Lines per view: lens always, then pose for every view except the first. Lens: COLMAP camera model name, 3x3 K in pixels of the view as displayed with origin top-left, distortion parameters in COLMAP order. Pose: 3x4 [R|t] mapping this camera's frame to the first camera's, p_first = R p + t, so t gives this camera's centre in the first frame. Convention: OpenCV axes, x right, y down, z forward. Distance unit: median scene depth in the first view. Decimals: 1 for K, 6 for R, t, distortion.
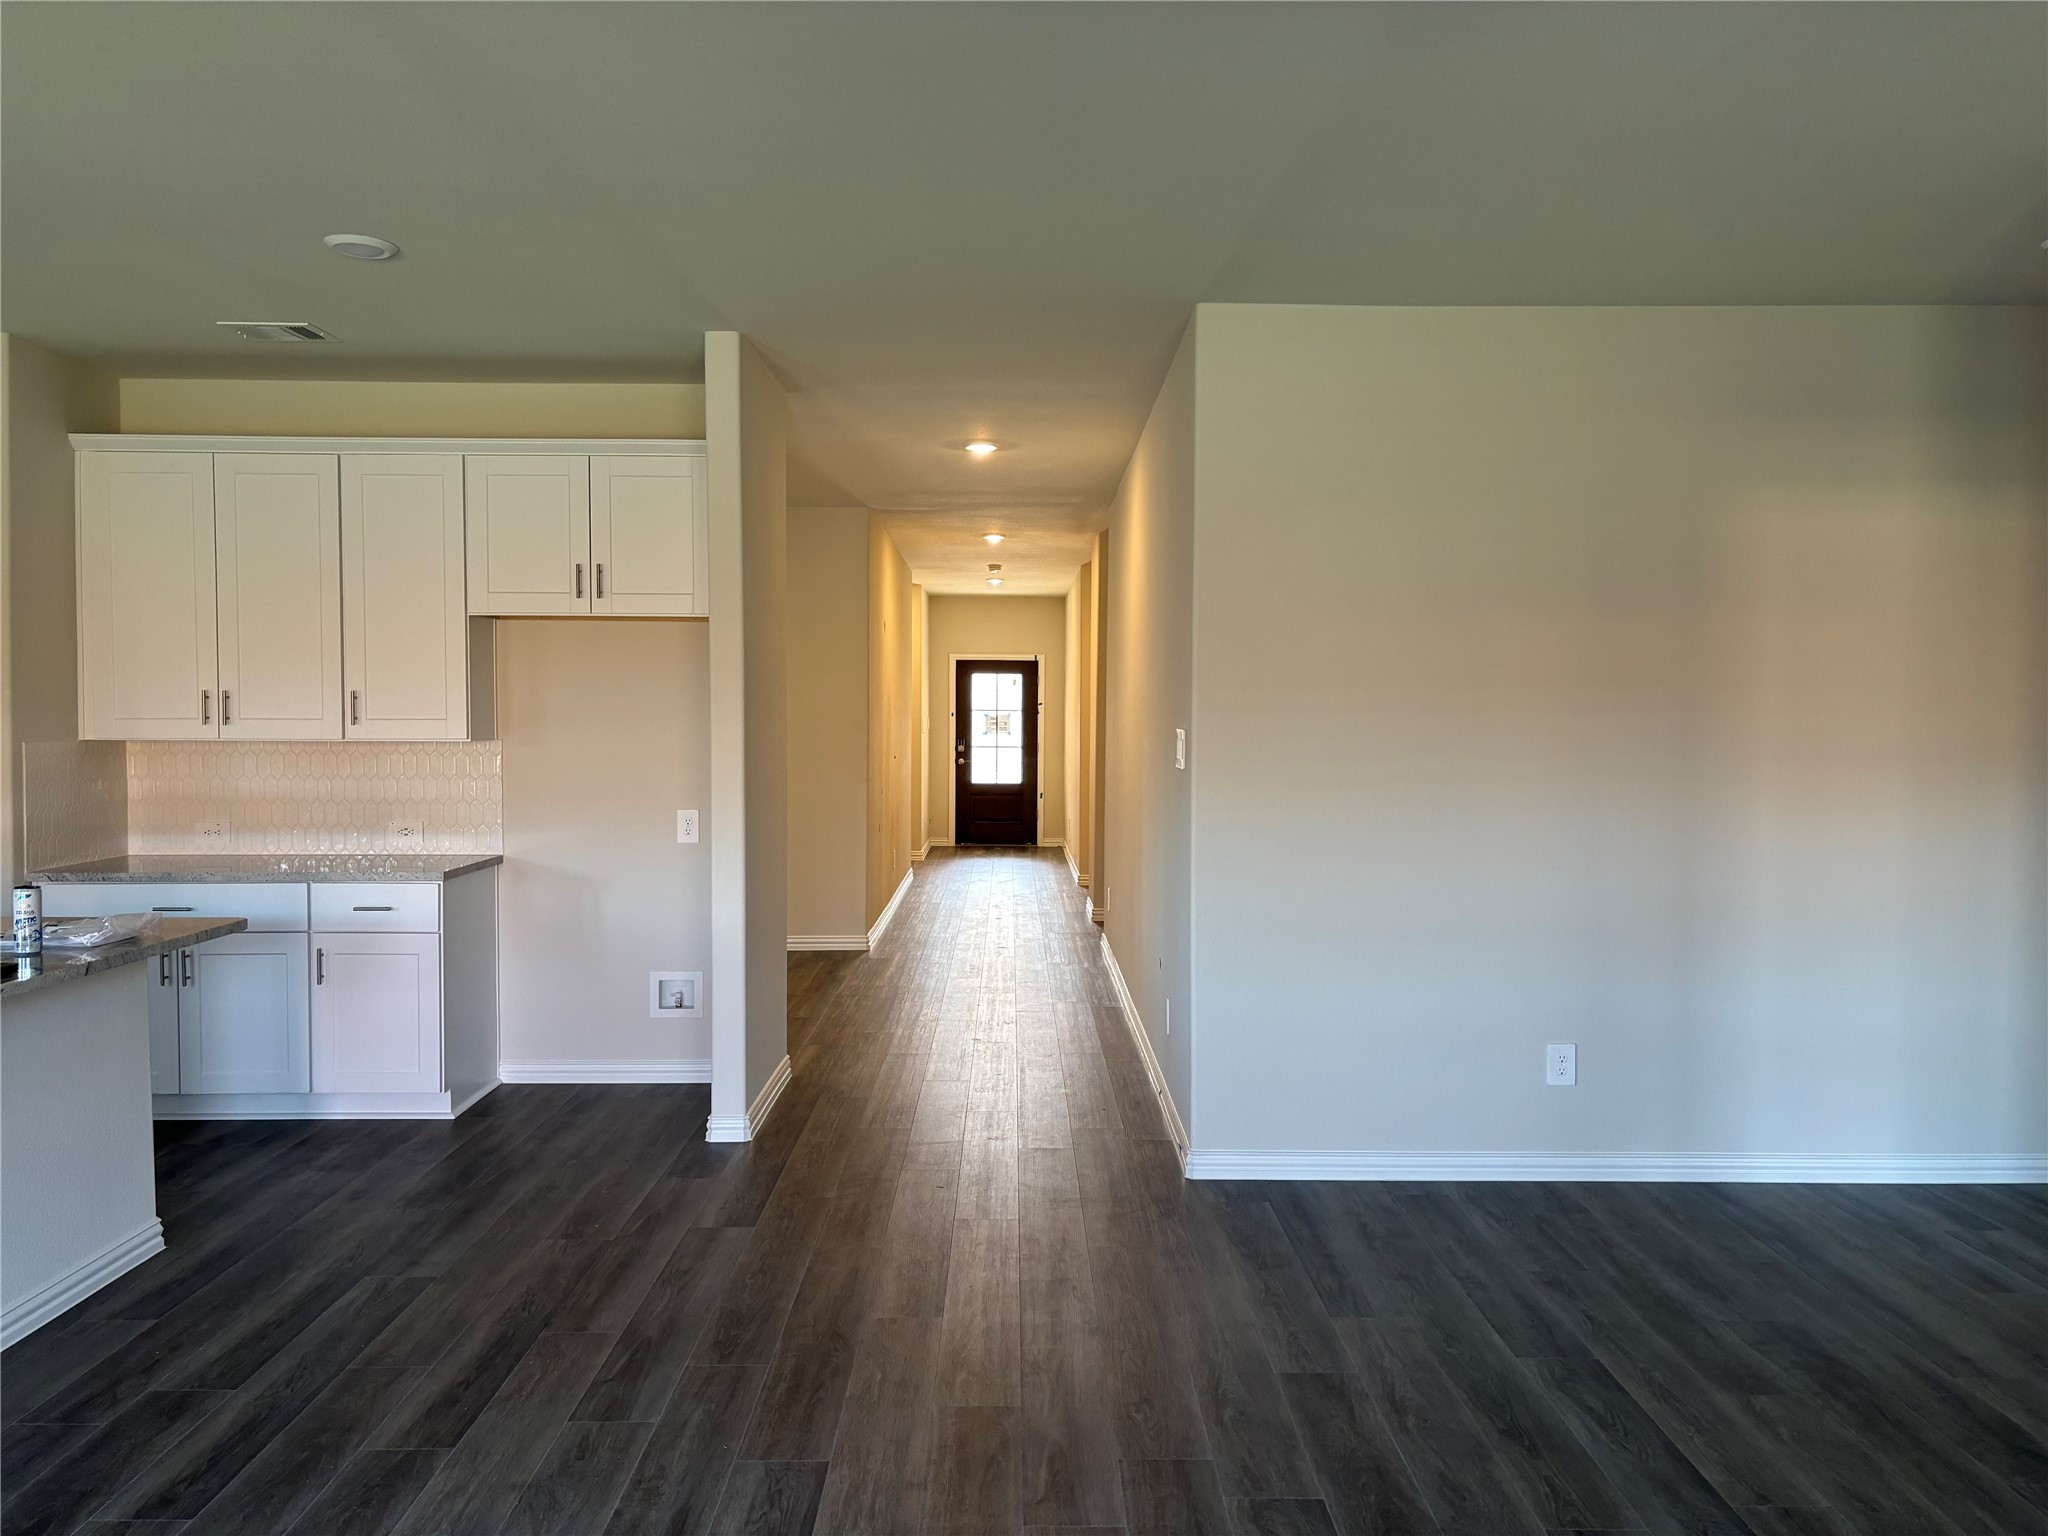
lens RADIAL K [[1541.0, 0, 1027.1], [0, 1541.0, 765.0], [0, 0, 1]] dist [0.069133, -0.082694]
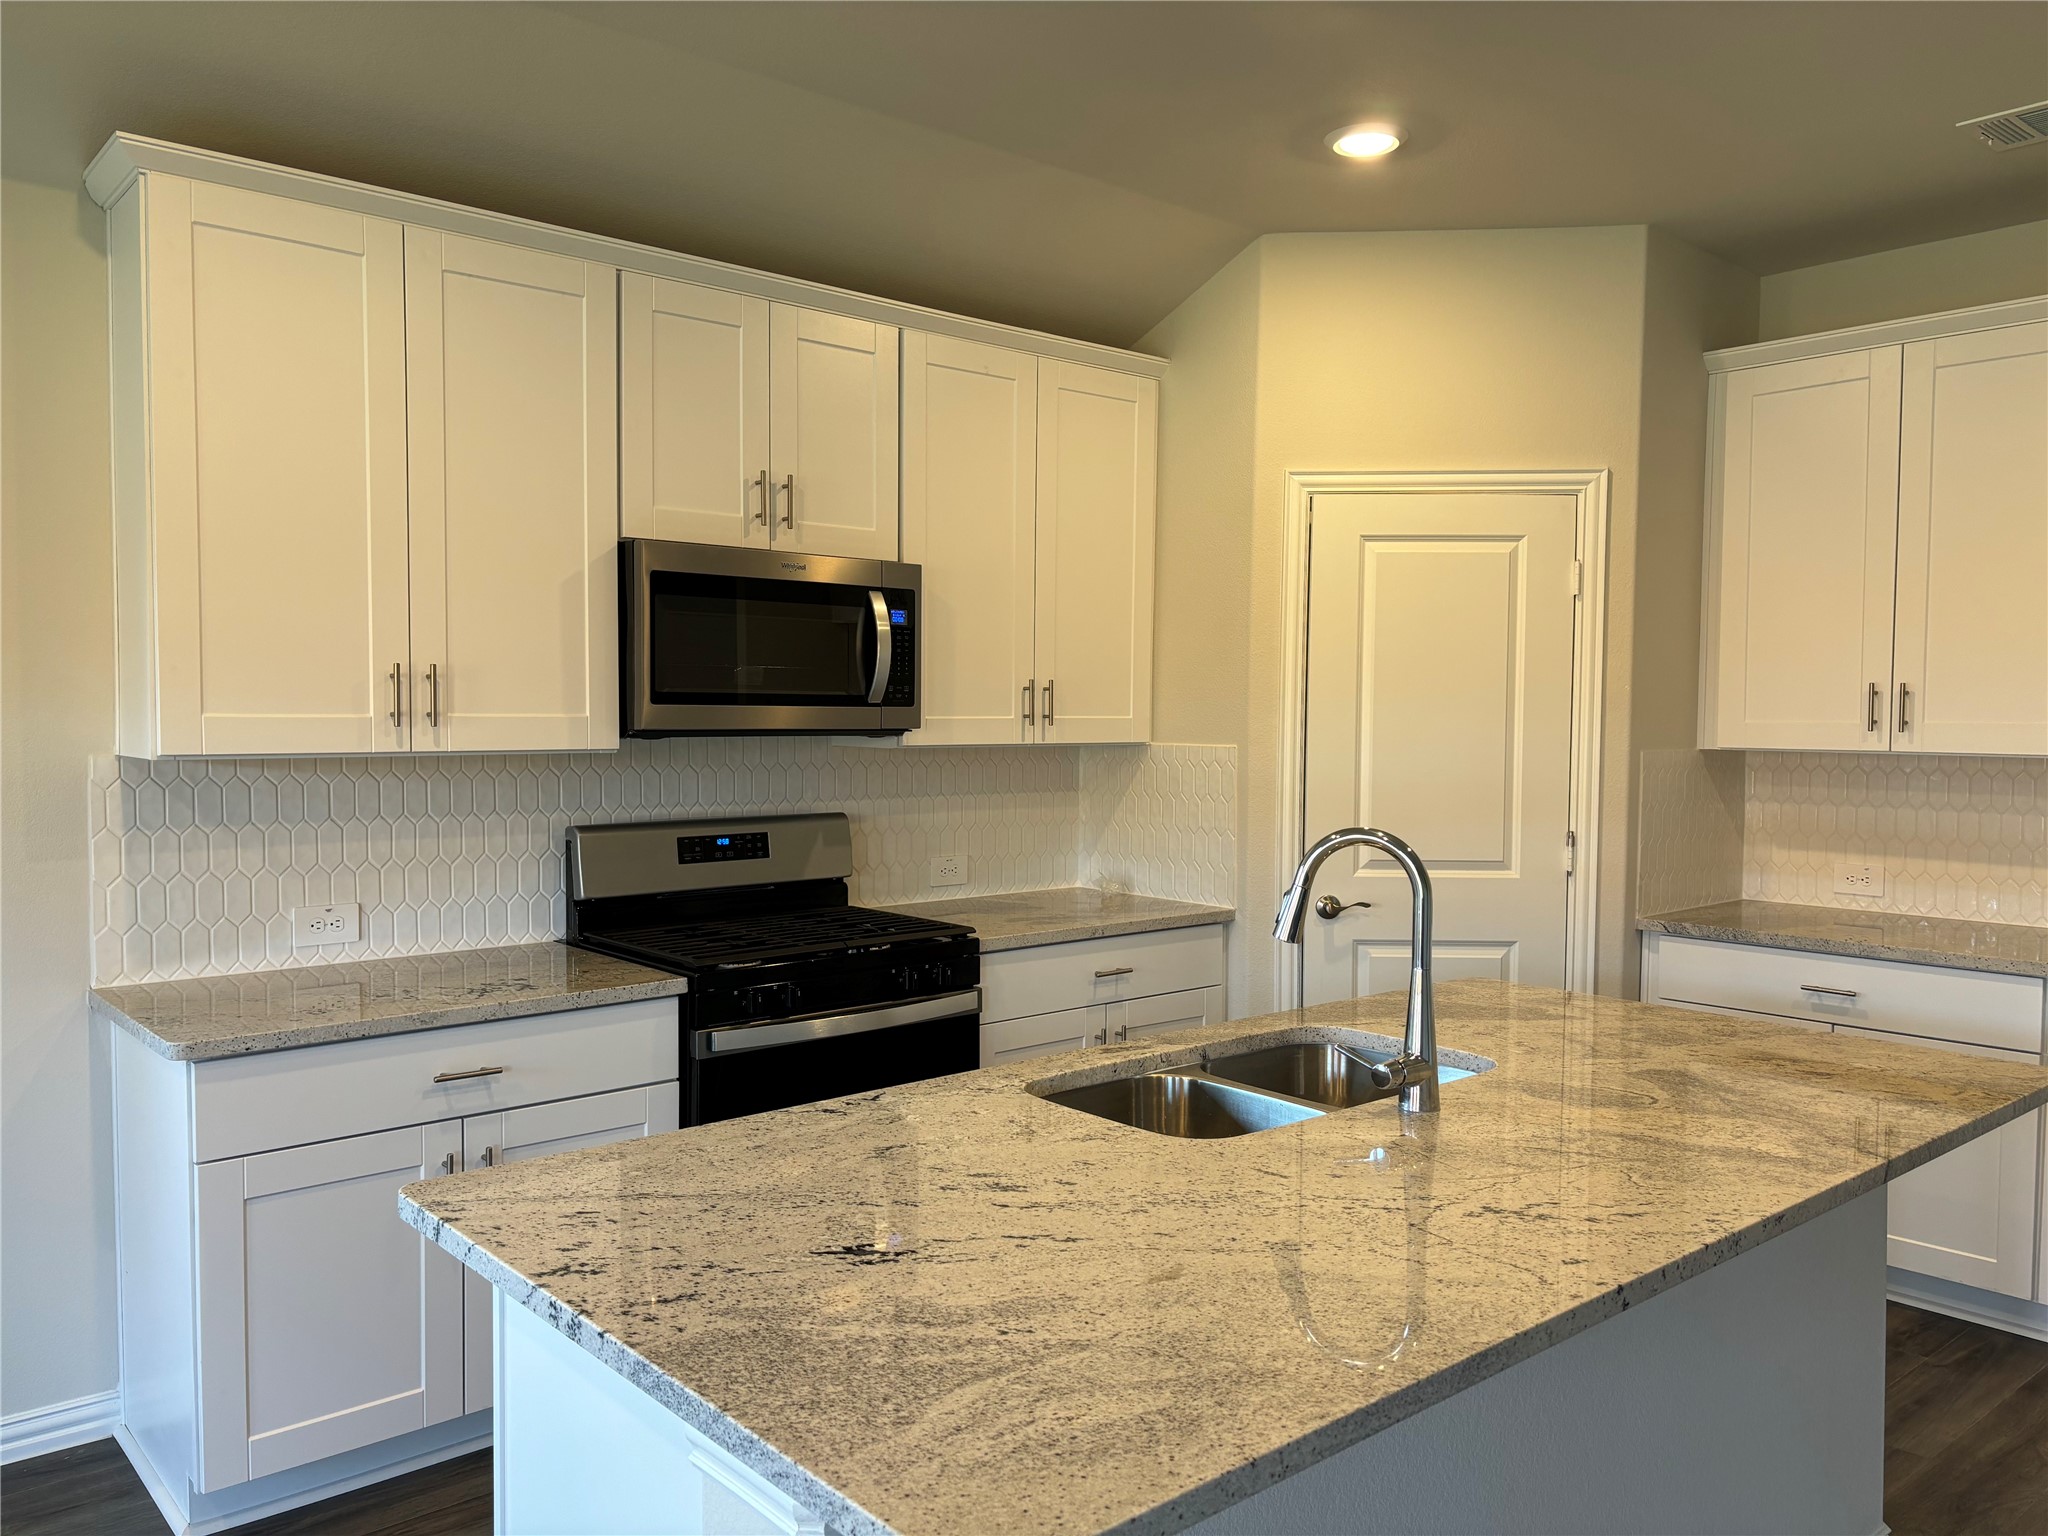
lens RADIAL K [[1541.0, 0, 1031.4], [0, 1541.0, 783.9], [0, 0, 1]] dist [0.069133, -0.082694]
pose [[0.647436, 0.038509, -0.761147, -0.242872], [-0.030533, 0.999231, 0.024583, -0.008305], [0.761508, 0.007324, 0.648114, 0.259952]]
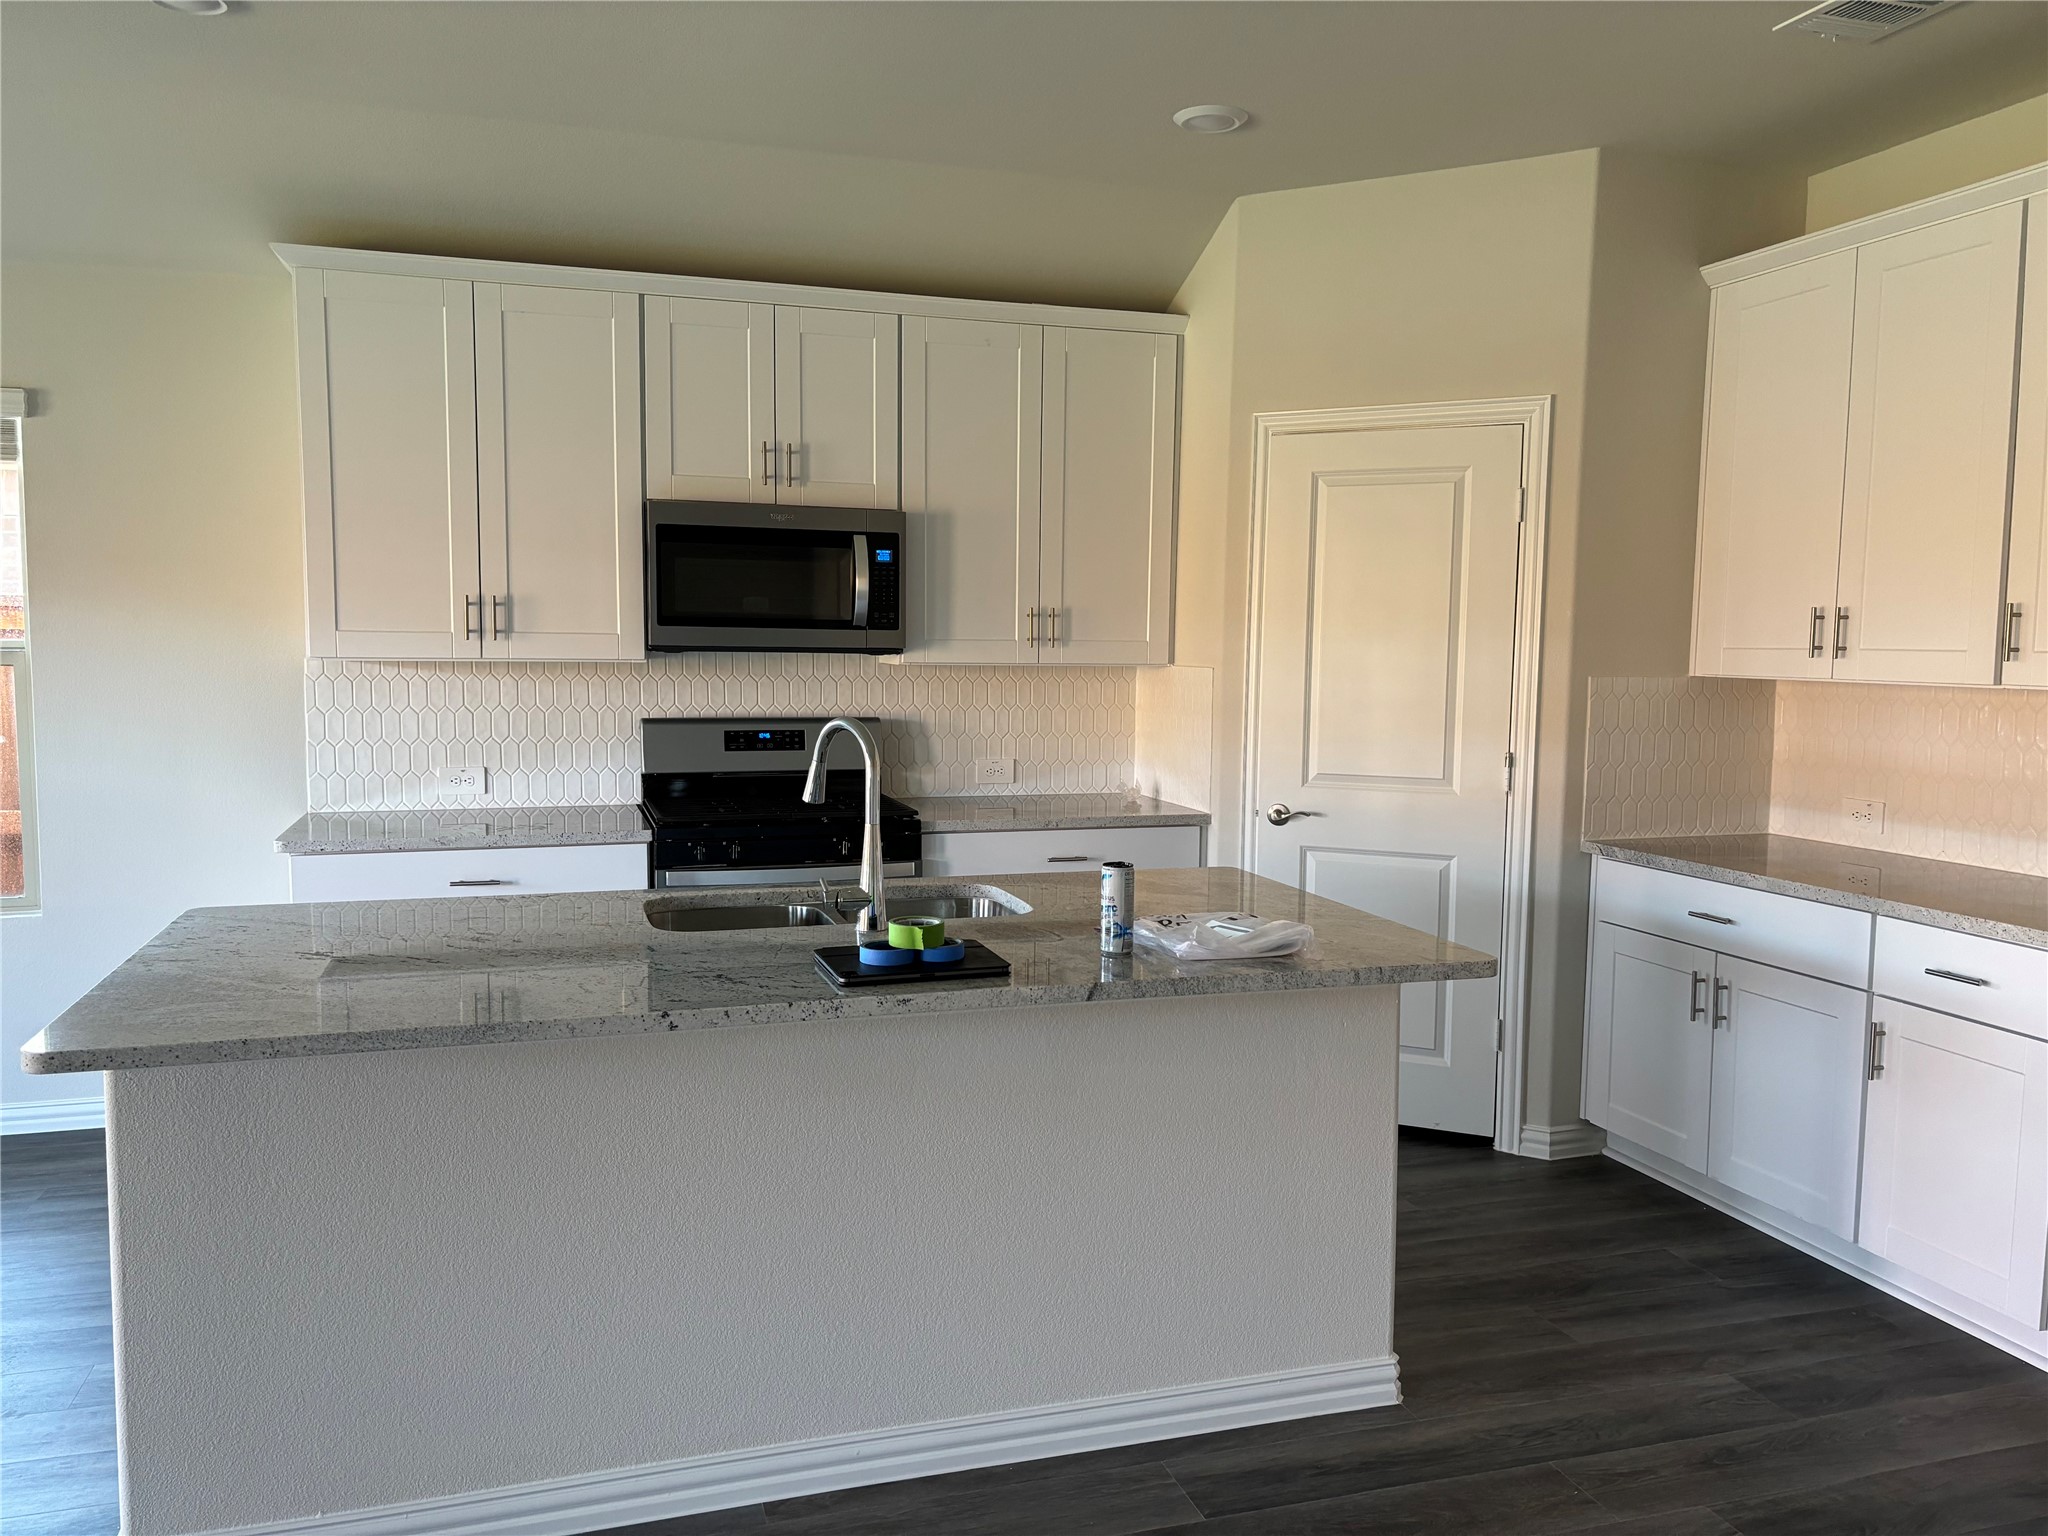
lens RADIAL K [[1541.0, 0, 1027.1], [0, 1541.0, 775.9], [0, 0, 1]] dist [0.069133, -0.082694]
pose [[0.292043, 0.086282, -0.952505, 0.029241], [-0.043497, 0.996090, 0.076894, -0.012519], [0.955416, 0.018975, 0.294654, 0.491361]]
